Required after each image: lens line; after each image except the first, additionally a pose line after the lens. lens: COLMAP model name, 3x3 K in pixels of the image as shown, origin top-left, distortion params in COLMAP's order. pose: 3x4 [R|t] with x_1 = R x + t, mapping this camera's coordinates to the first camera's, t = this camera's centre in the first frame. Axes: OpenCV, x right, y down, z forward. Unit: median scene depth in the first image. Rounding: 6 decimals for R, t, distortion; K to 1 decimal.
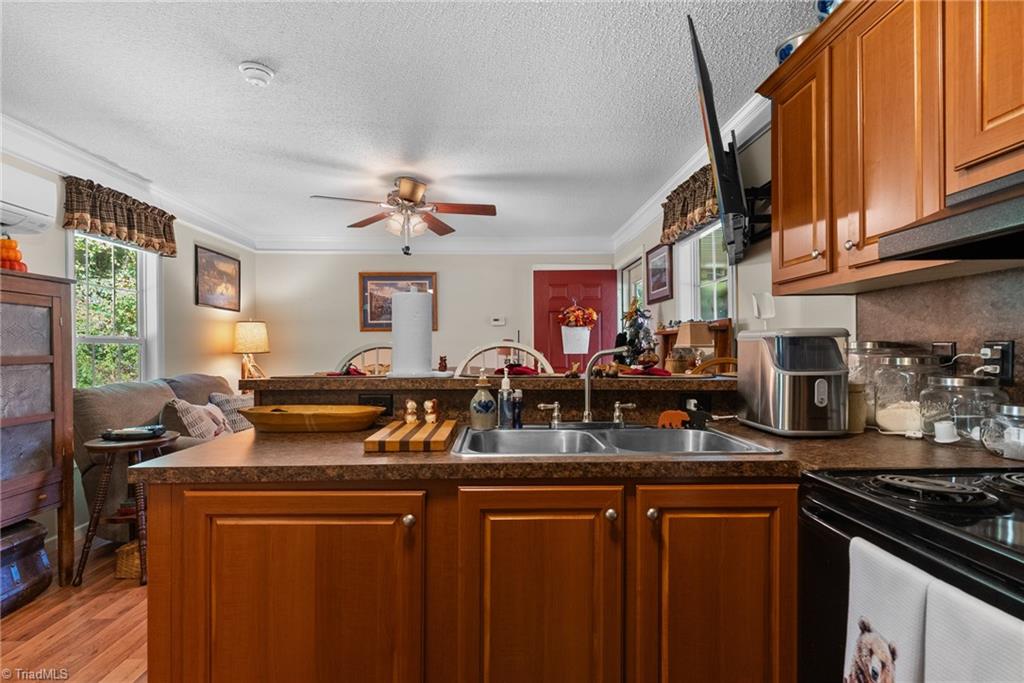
lens RADIAL K [[493.3, 0, 513.3], [0, 493.3, 353.6], [0, 0, 1]] dist [-0.000452, -0.000261]
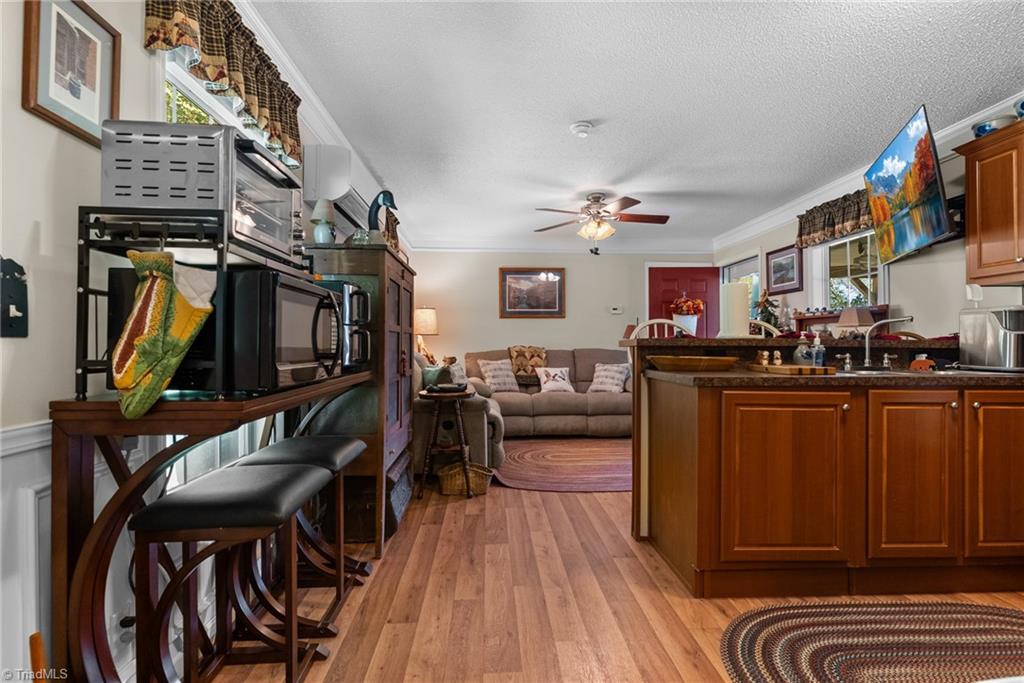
lens RADIAL K [[488.2, 0, 510.7], [0, 488.2, 340.8], [0, 0, 1]] dist [0.001022, -0.000415]
pose [[0.999923, 0.005332, 0.011198, -0.658510], [-0.005161, 0.999871, -0.015223, 0.057991], [-0.011278, 0.015164, 0.999821, -0.348324]]
